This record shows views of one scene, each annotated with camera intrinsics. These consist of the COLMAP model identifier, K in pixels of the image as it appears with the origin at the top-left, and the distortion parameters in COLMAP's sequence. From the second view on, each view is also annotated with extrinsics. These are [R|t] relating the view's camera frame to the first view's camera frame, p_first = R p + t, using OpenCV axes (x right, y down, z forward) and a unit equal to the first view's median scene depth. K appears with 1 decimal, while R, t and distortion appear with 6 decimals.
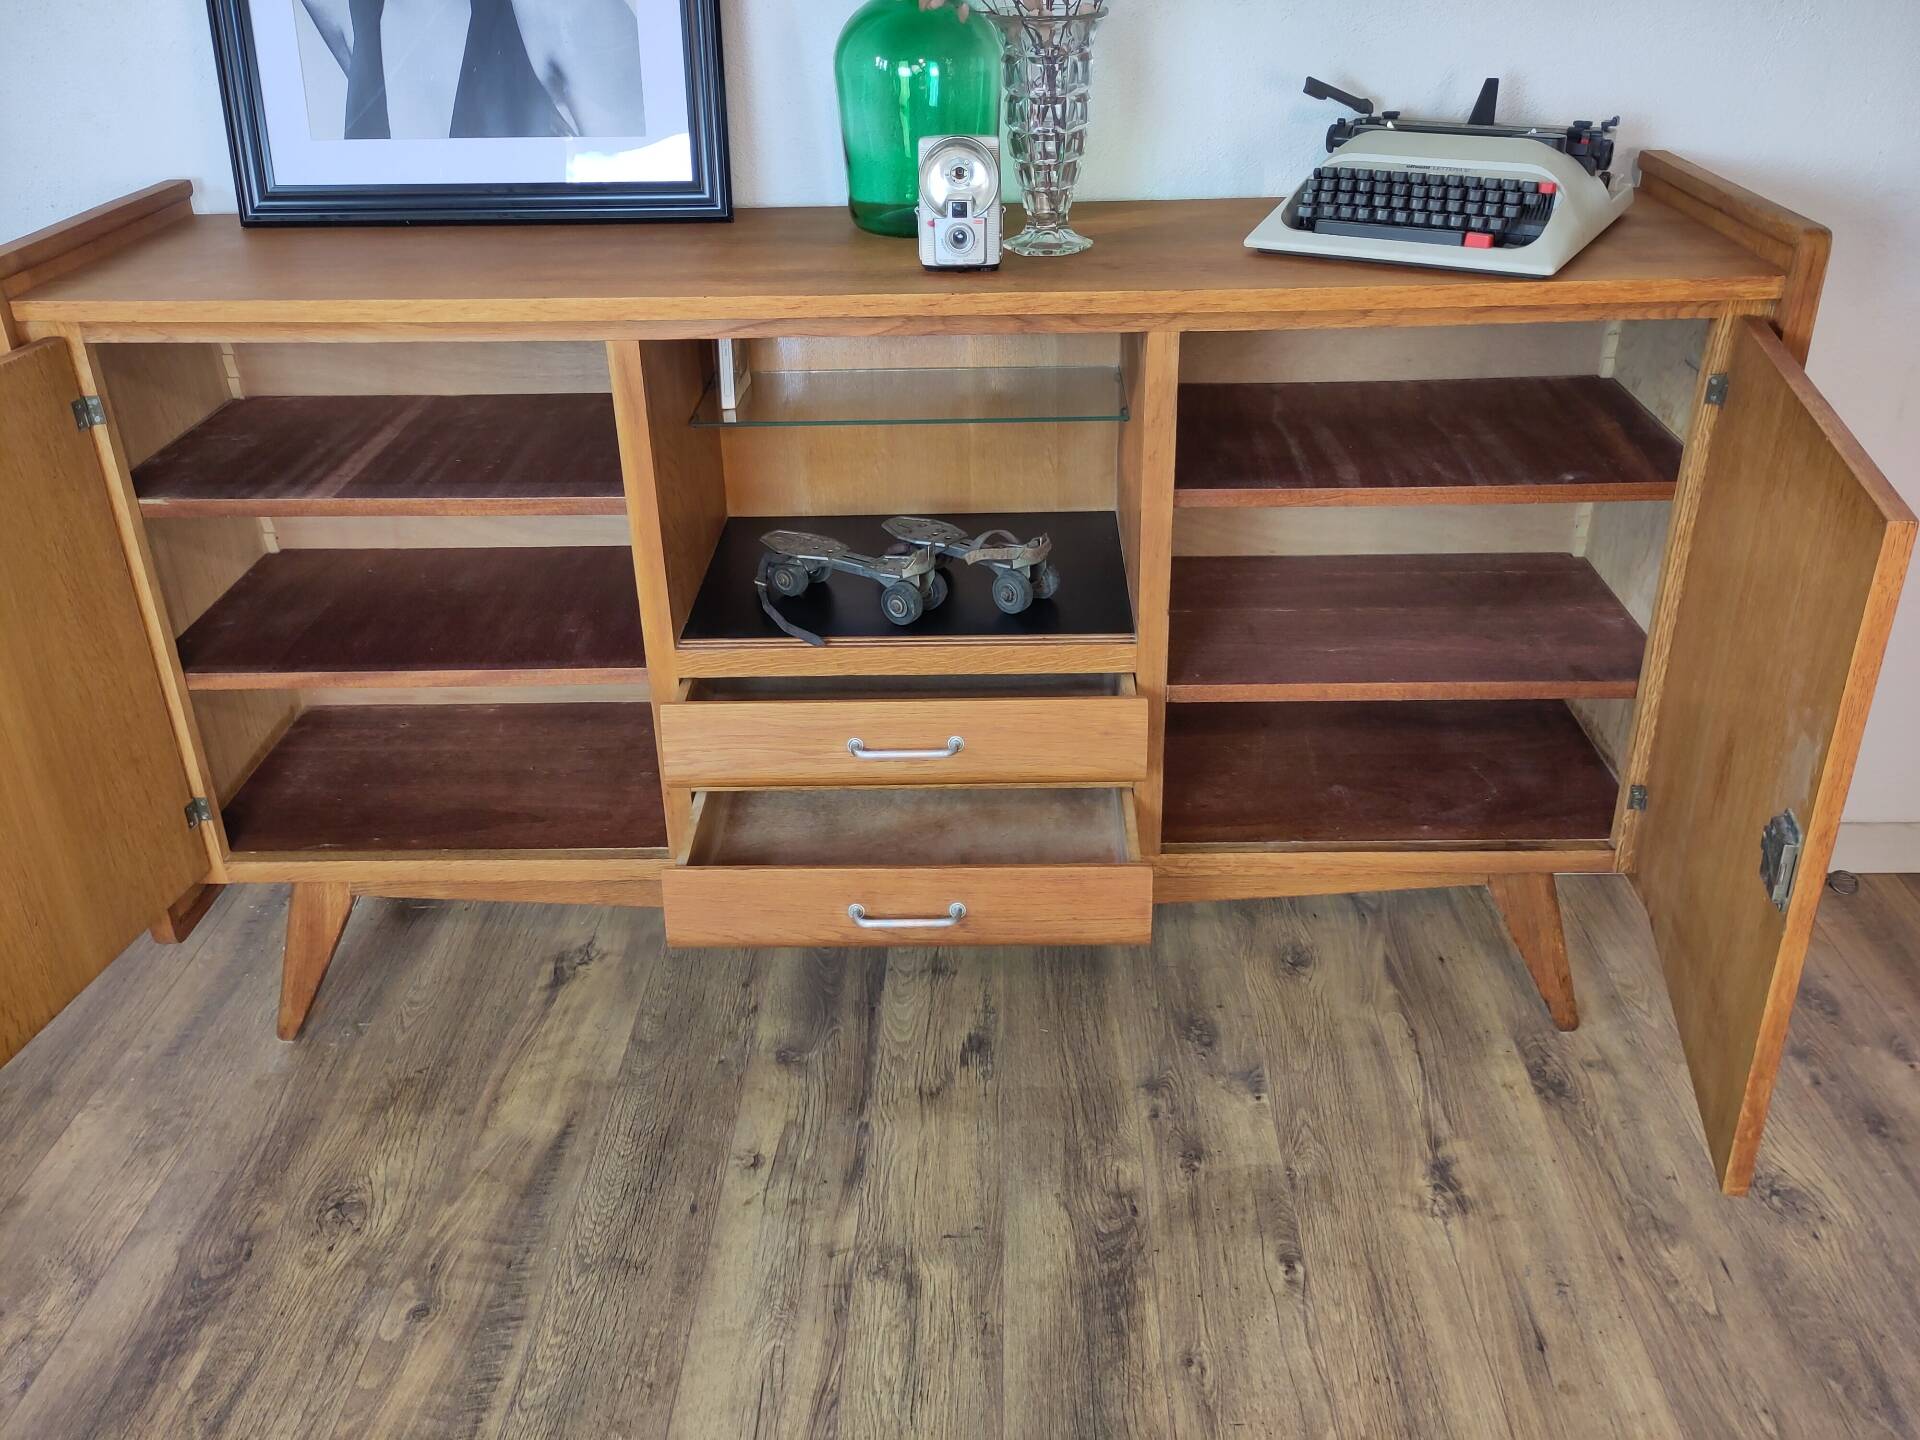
lens RADIAL K [[1701.6, 0, 974.3], [0, 1701.6, 743.2], [0, 0, 1]] dist [0.052868, -0.044547]
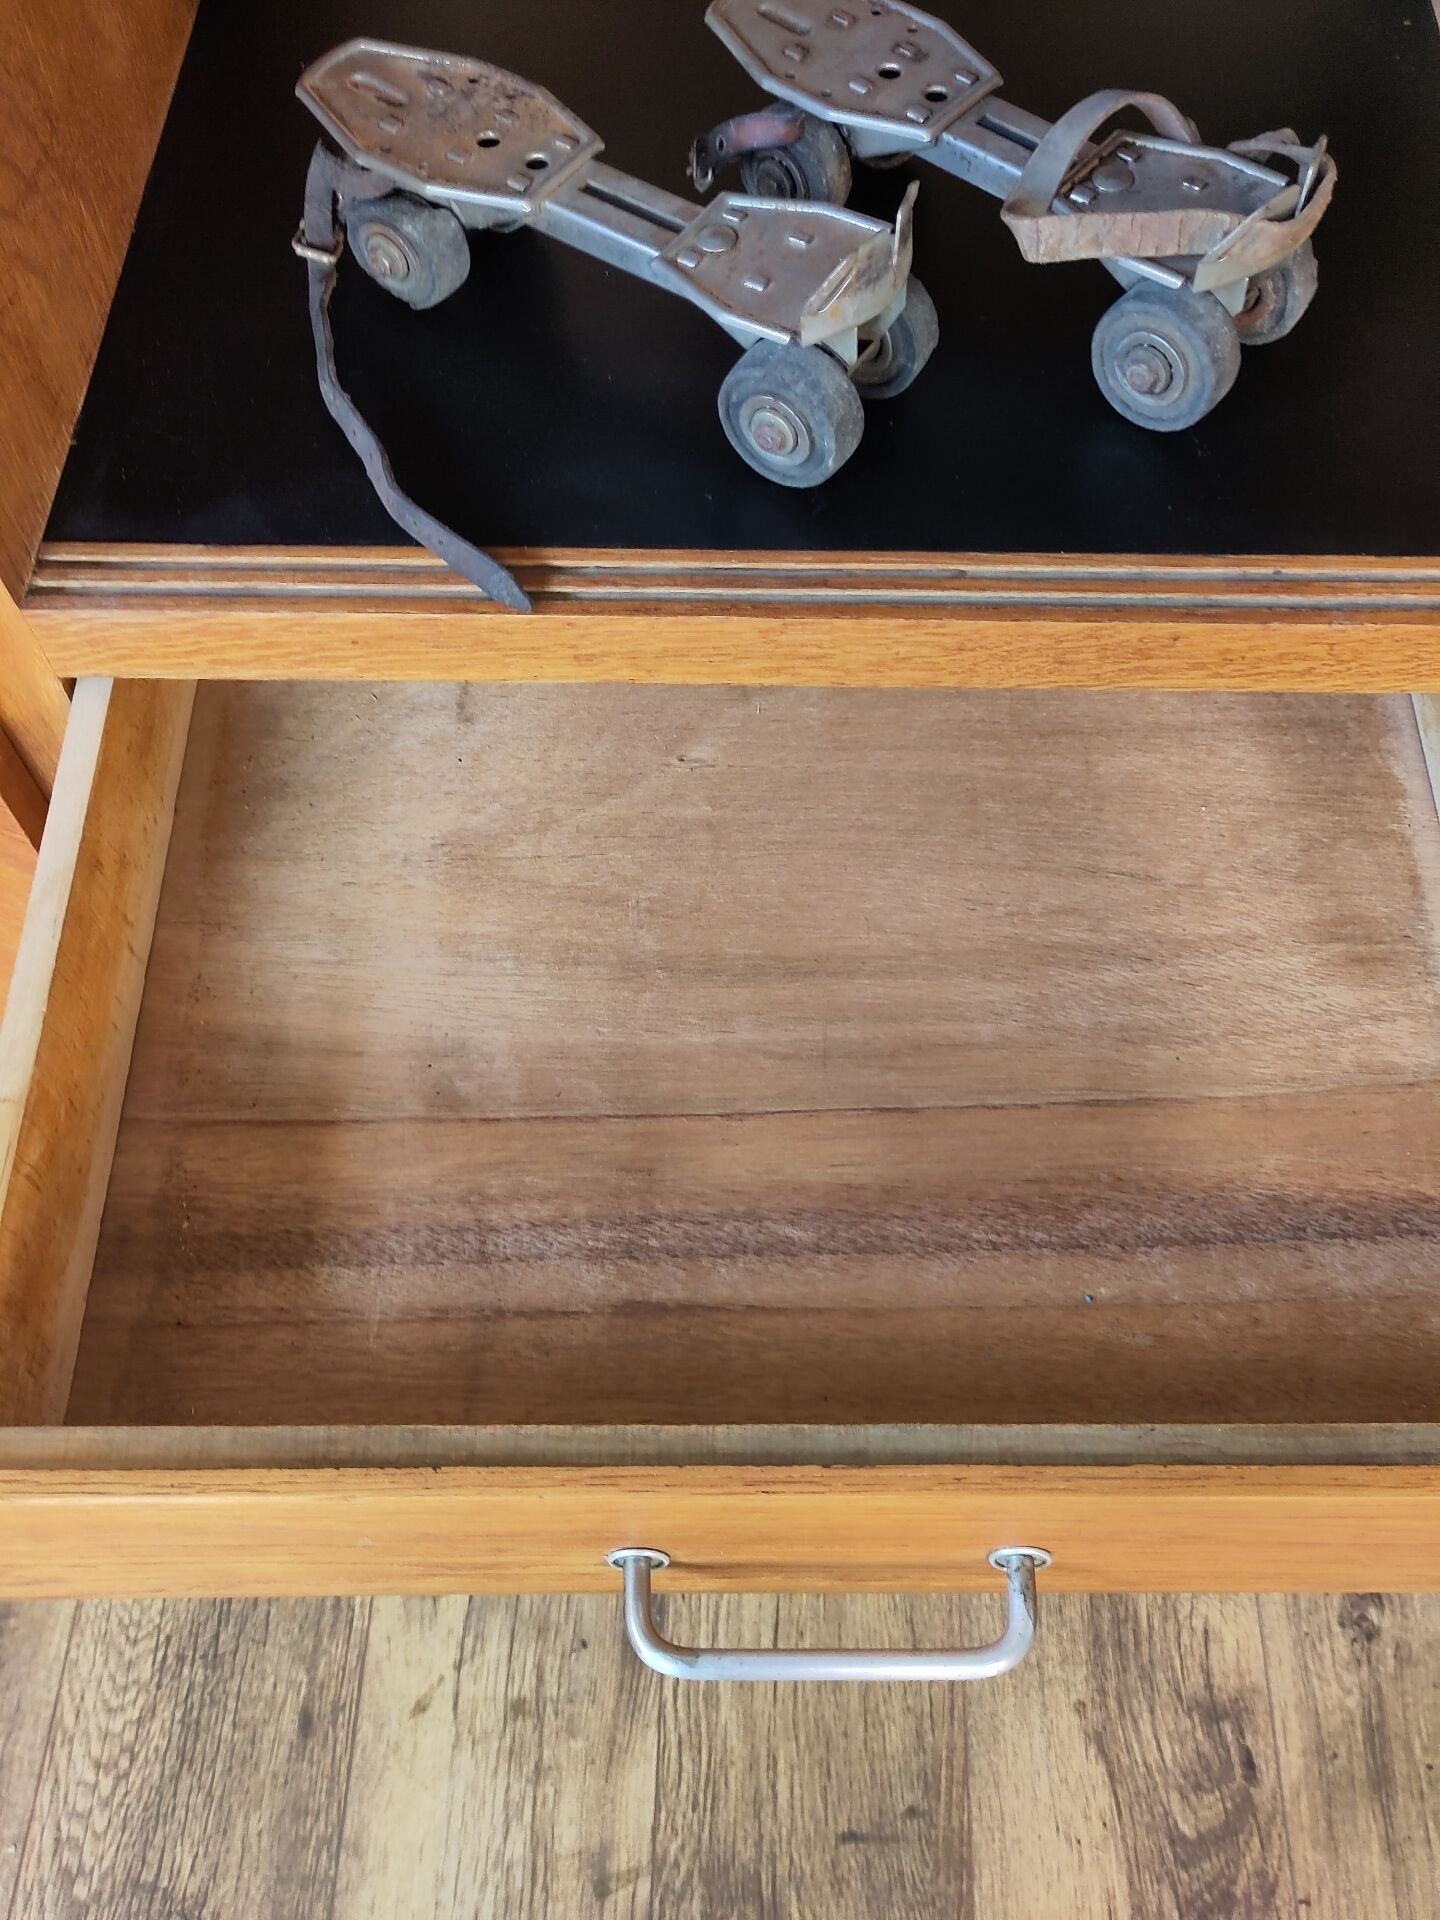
lens RADIAL K [[1701.6, 0, 716.3], [0, 1701.6, 946.8], [0, 0, 1]] dist [0.052868, -0.044547]
pose [[0.999905, 0.013750, 0.000683, -0.053529], [-0.012035, 0.849001, 0.528254, -0.157909], [0.006684, -0.528212, 0.849086, 0.698998]]
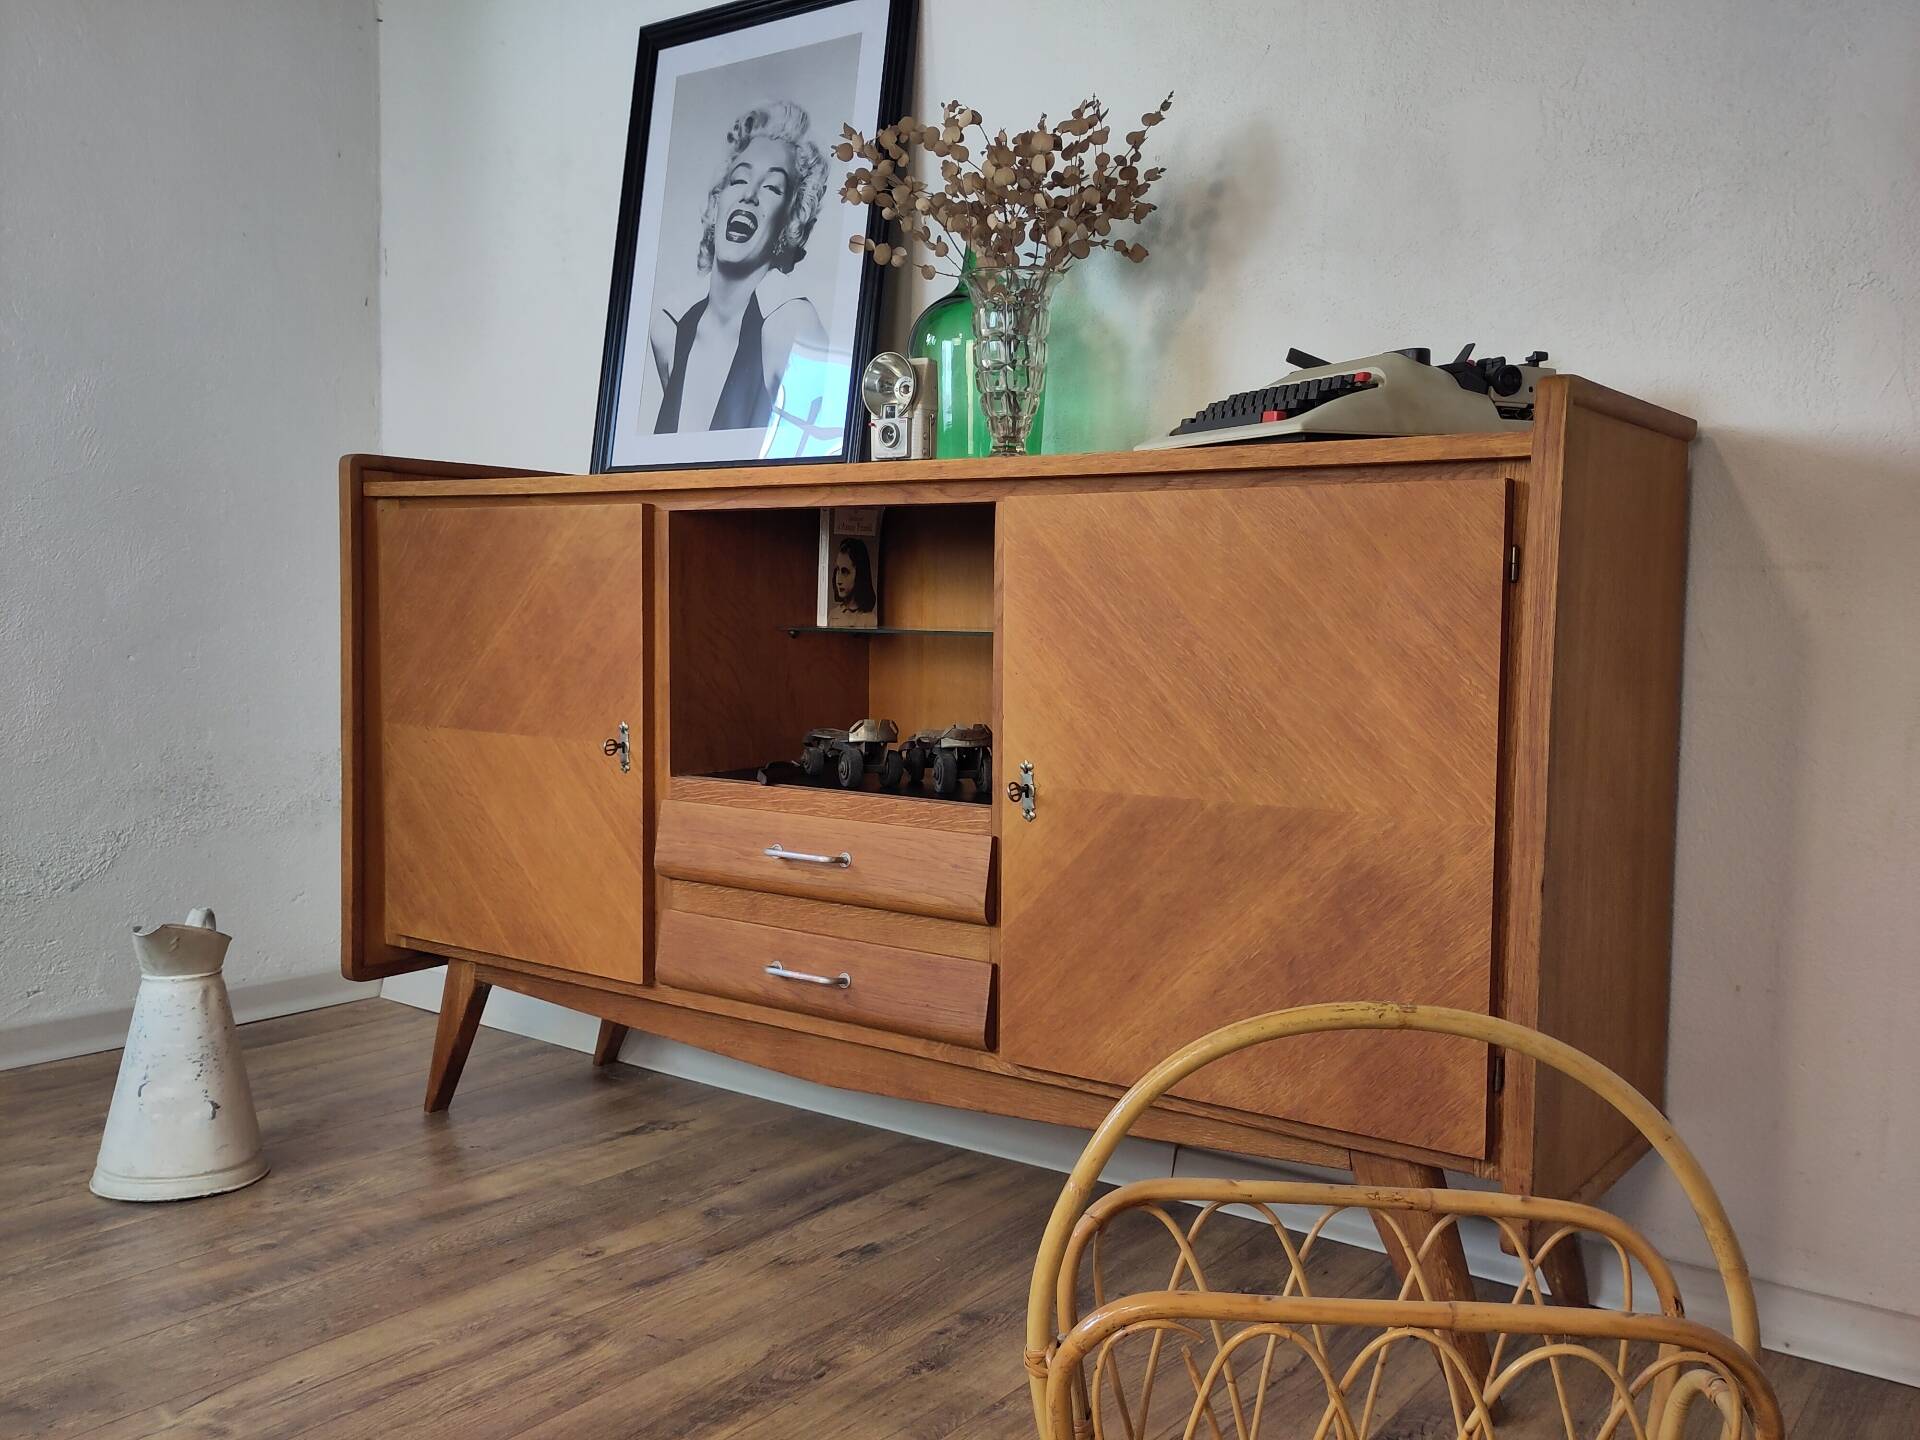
lens RADIAL K [[1701.6, 0, 959.6], [0, 1701.6, 739.5], [0, 0, 1]] dist [0.052868, -0.044547]
pose [[0.819007, 0.077755, -0.568490, 0.639198], [-0.295152, 0.906732, -0.301200, 0.212472], [0.492049, 0.414477, 0.765570, 0.178204]]
